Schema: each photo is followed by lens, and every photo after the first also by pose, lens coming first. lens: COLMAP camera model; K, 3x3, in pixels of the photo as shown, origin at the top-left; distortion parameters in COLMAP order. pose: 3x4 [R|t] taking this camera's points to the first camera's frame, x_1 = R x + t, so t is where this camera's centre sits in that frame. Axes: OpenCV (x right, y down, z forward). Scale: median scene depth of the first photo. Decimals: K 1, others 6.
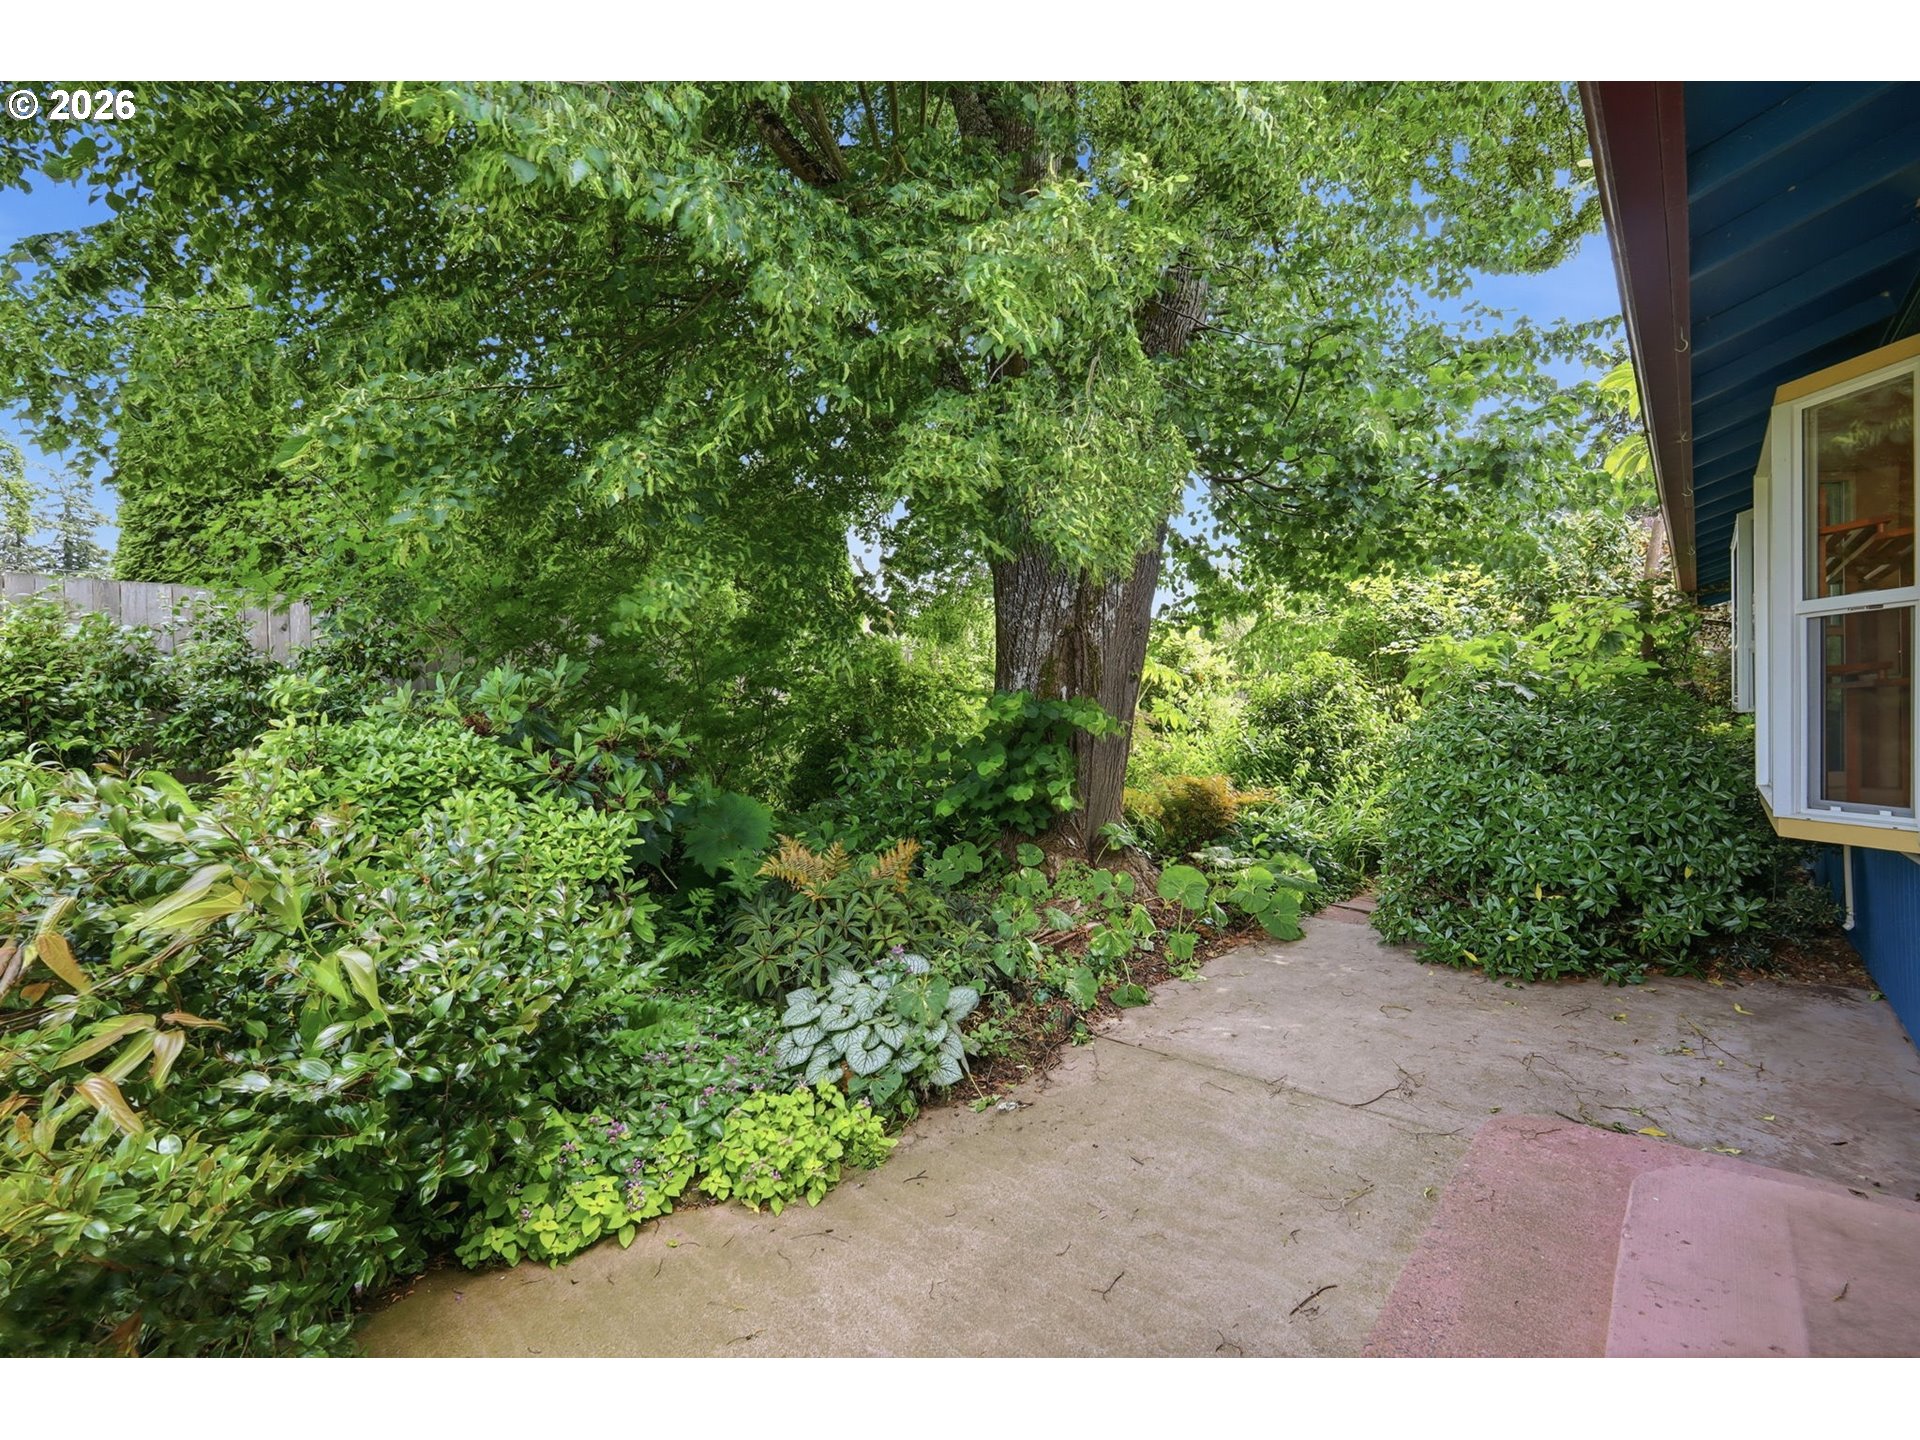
lens RADIAL K [[842.2, 0, 958.7], [0, 842.2, 718.9], [0, 0, 1]] dist [0.004062, 0.000413]
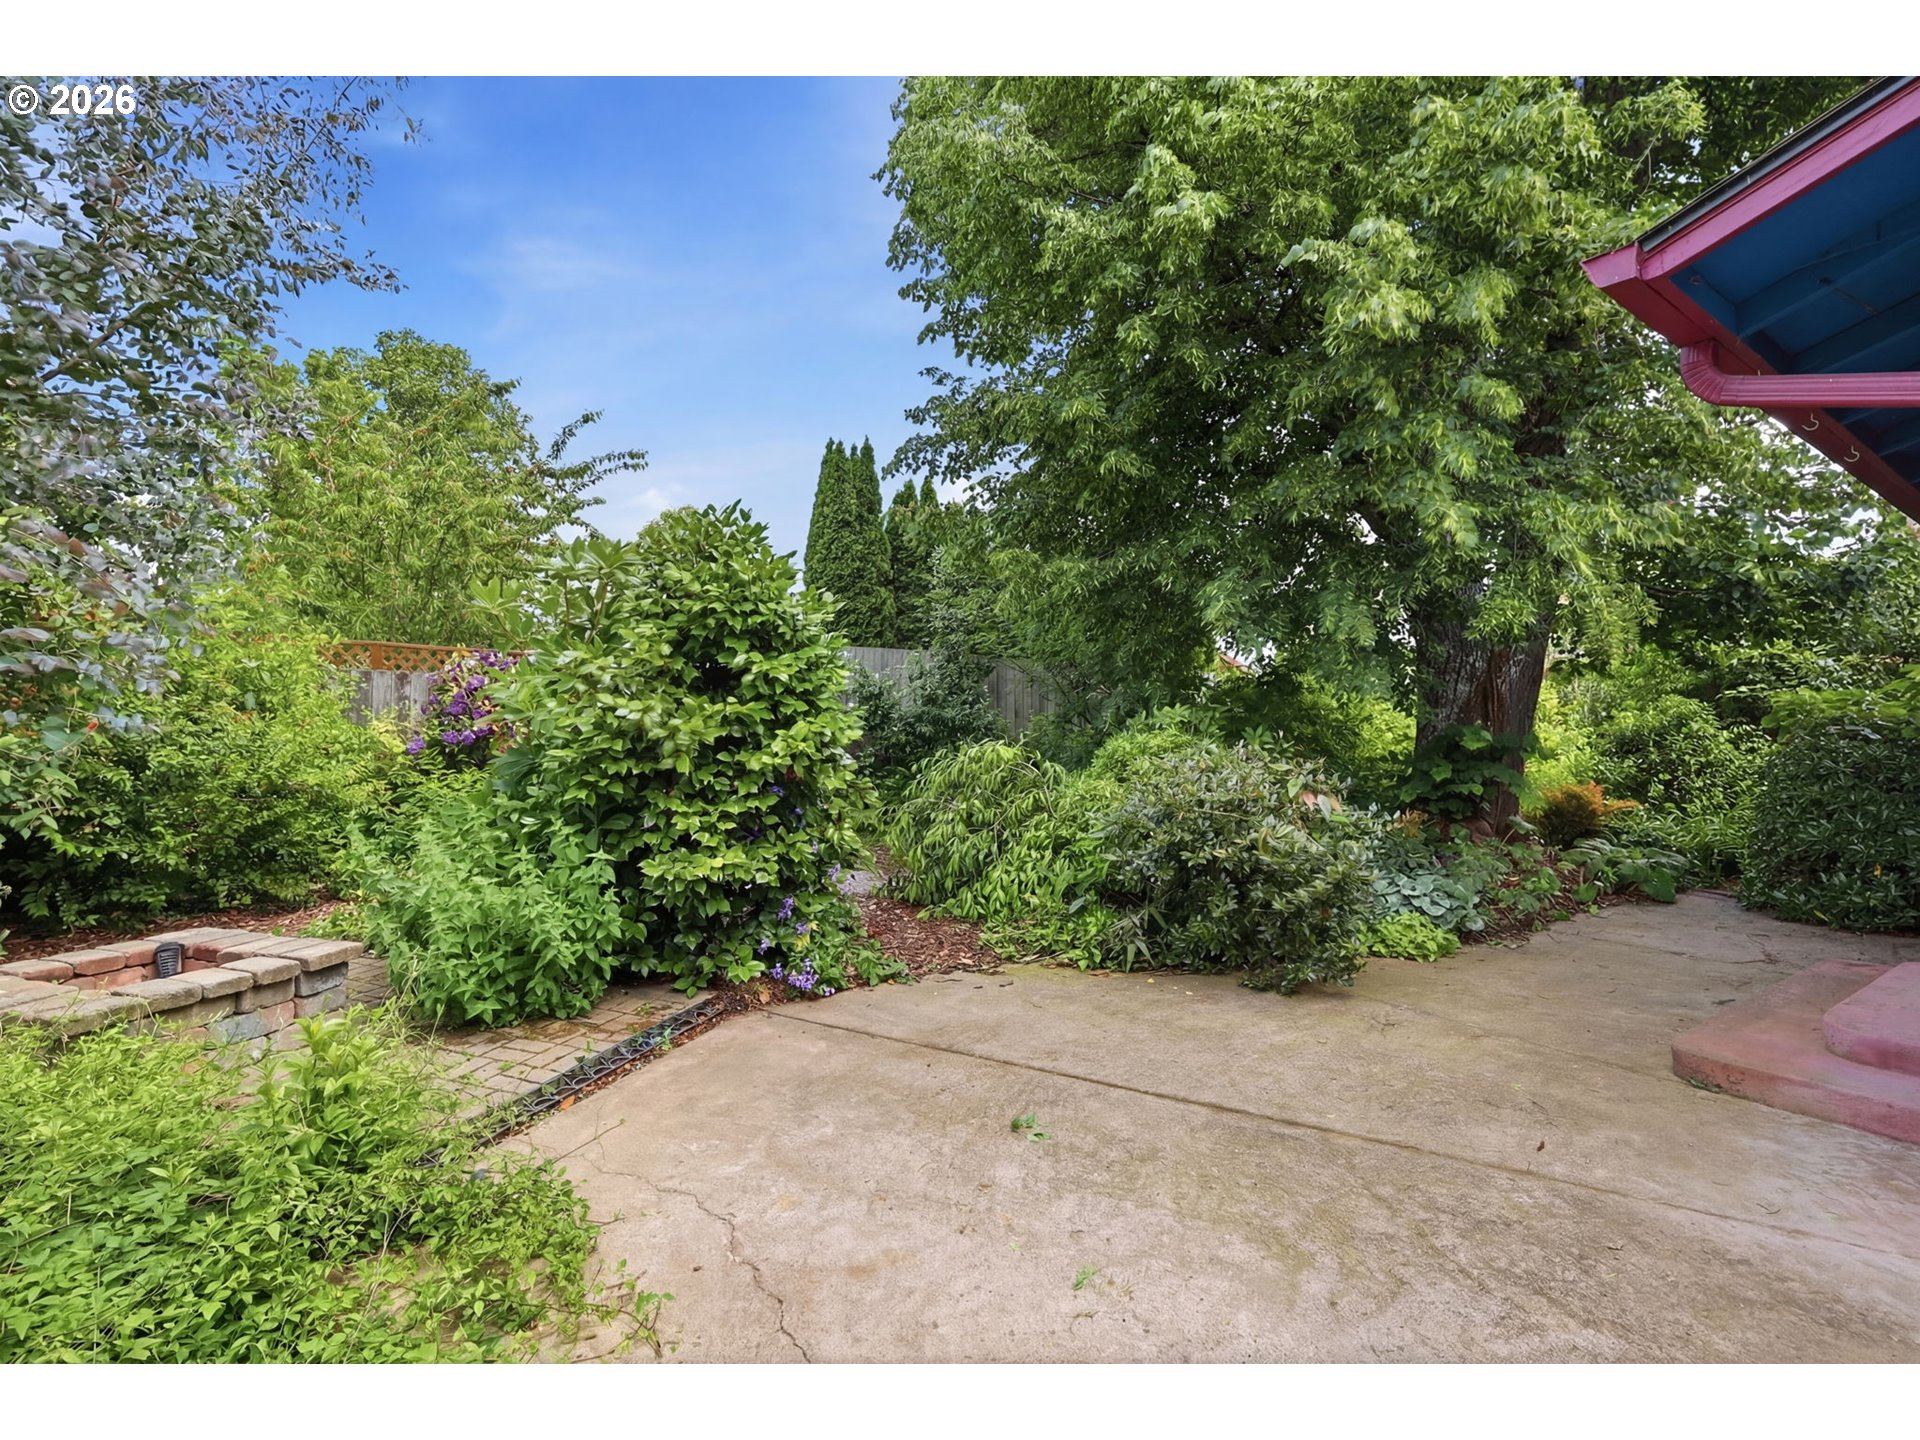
lens RADIAL K [[842.2, 0, 958.7], [0, 842.2, 718.9], [0, 0, 1]] dist [0.004062, 0.000413]
pose [[0.966786, 0.029316, -0.253902, -0.337440], [-0.035852, 0.999133, -0.021152, 0.021391], [0.253062, 0.029553, 0.966999, -0.575454]]
